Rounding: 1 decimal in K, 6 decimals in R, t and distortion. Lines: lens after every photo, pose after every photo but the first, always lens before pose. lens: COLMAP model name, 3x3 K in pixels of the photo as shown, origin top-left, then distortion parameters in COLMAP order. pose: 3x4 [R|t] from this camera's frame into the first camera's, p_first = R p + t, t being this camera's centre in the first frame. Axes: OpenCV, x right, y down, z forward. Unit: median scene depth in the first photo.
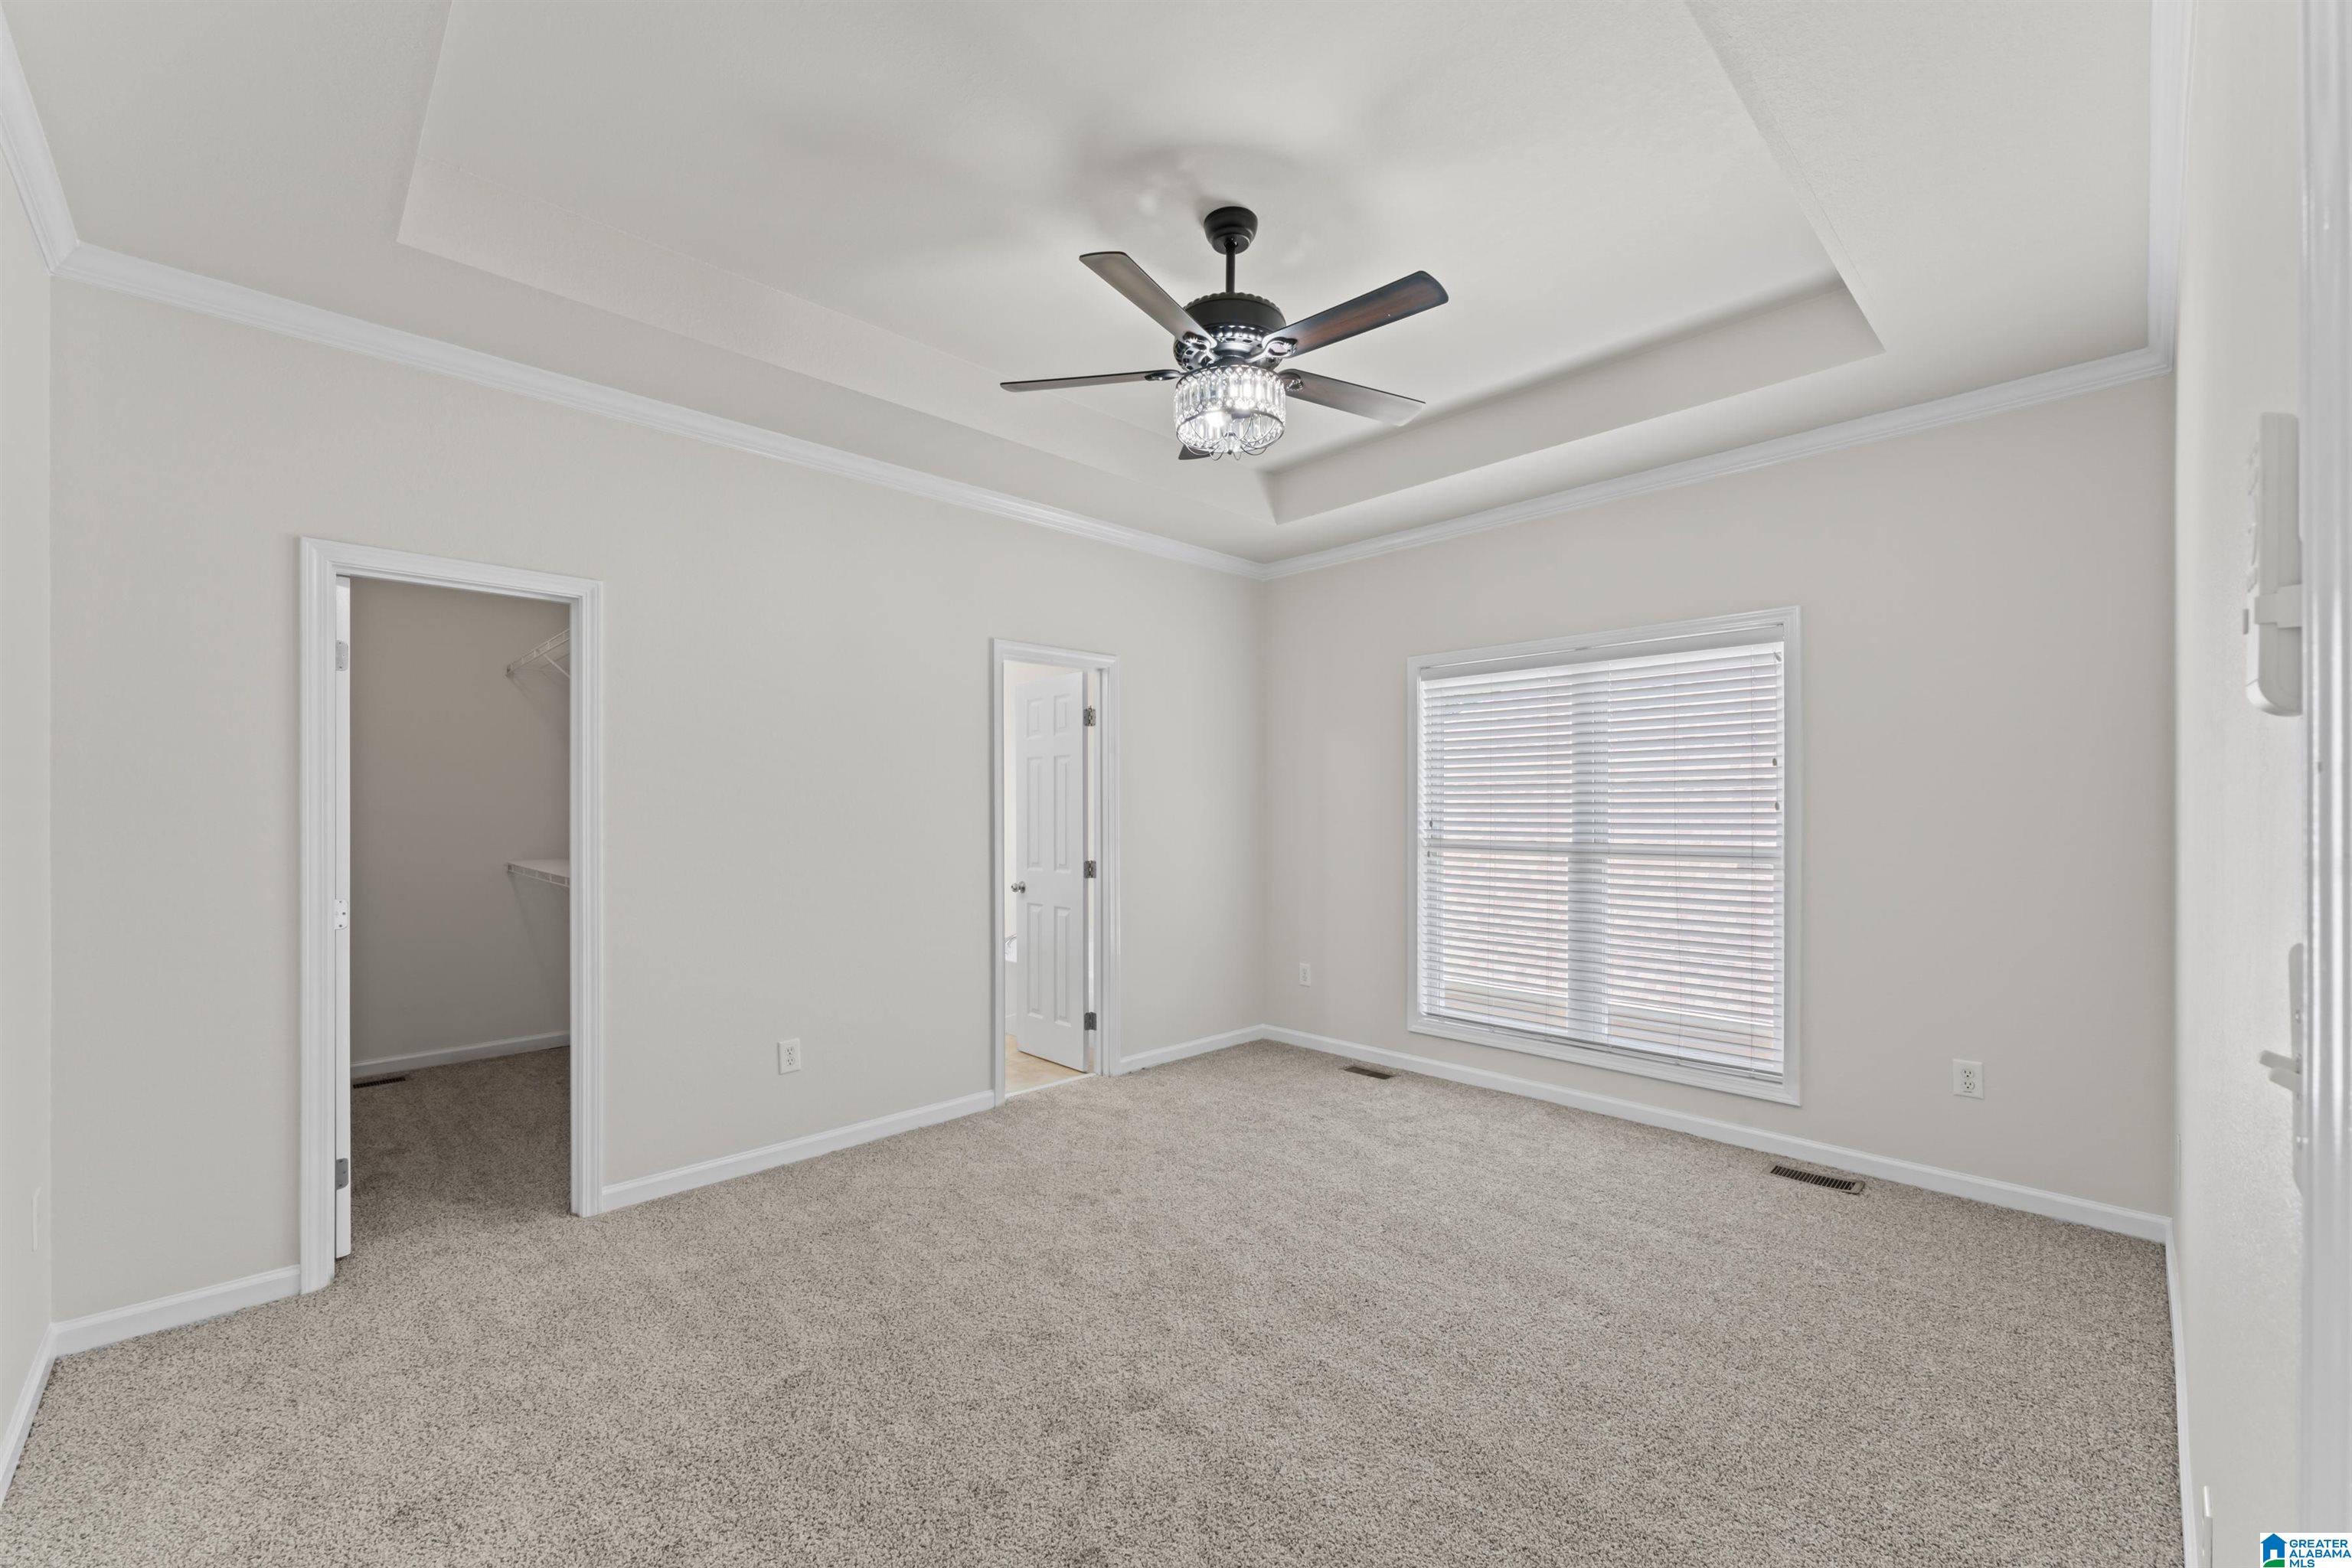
lens RADIAL K [[949.7, 0, 1166.7], [0, 949.7, 802.7], [0, 0, 1]] dist [-0.054859, 0.000065]
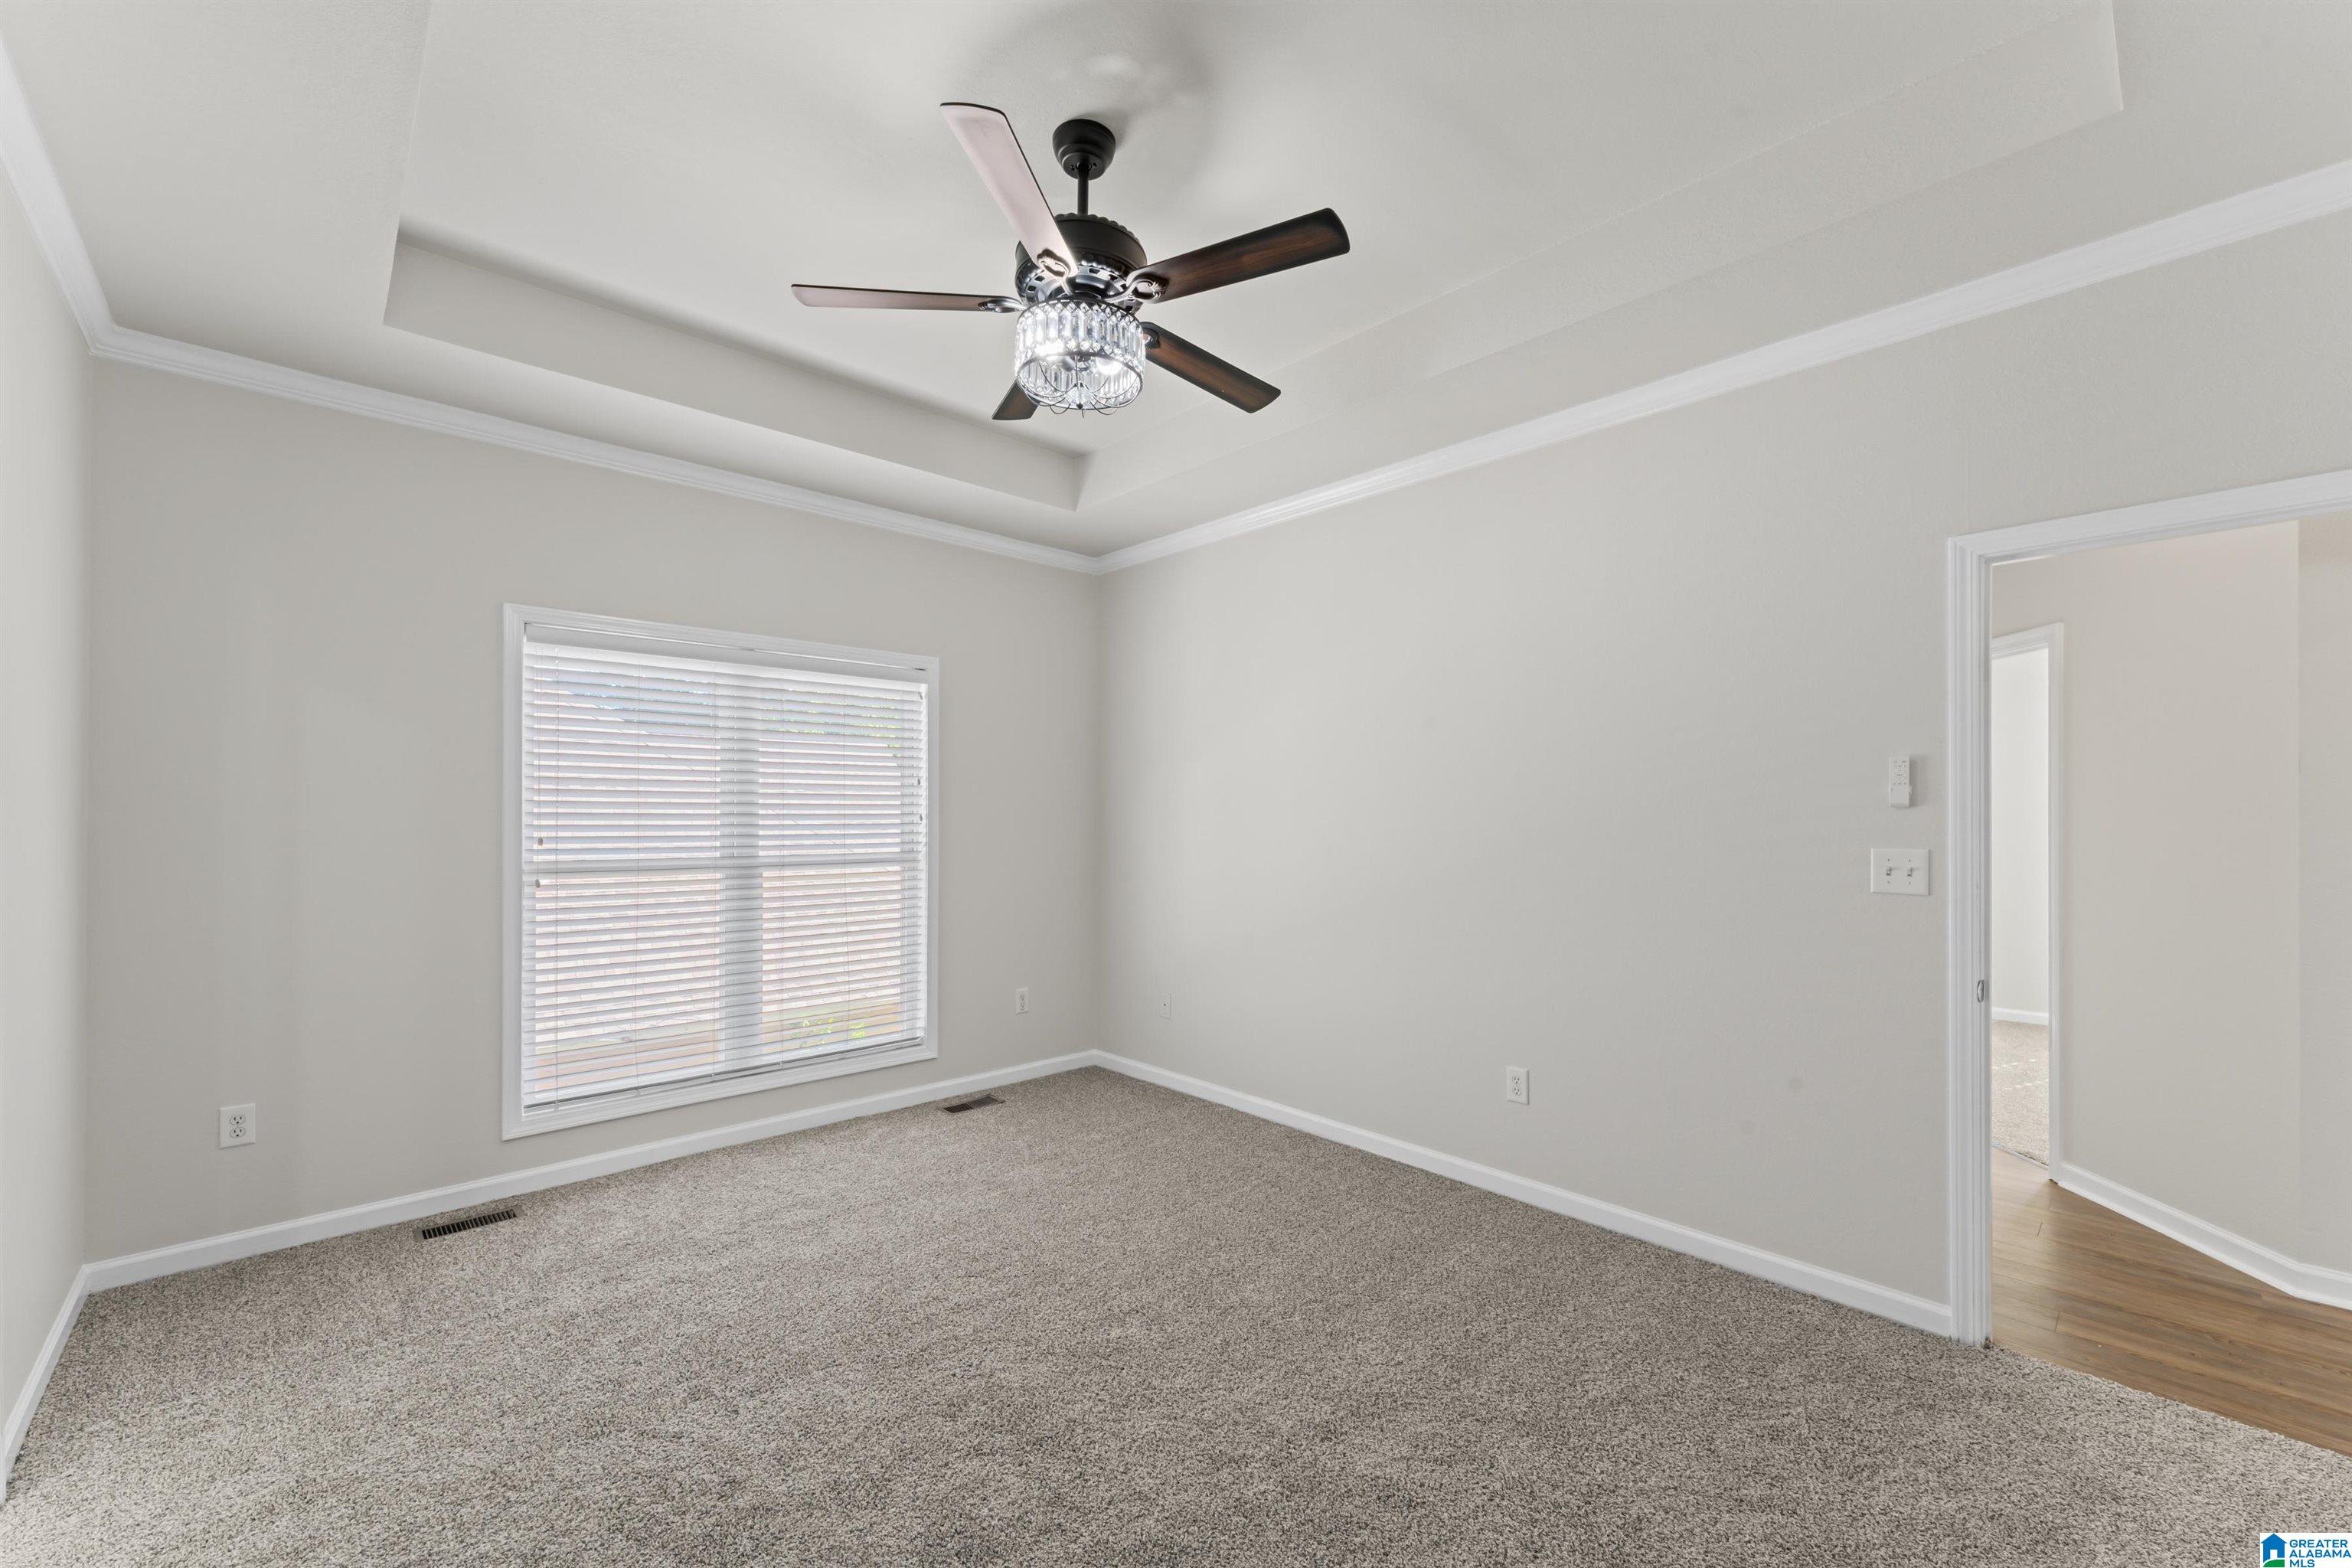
lens RADIAL K [[942.5, 0, 1173.6], [0, 942.5, 815.3], [0, 0, 1]] dist [-0.000950, -0.000084]
pose [[-0.018483, 0.005811, 0.999812, -0.531330], [-0.000170, 0.999983, -0.005815, 0.007704], [-0.999829, -0.000278, -0.018481, 0.621178]]
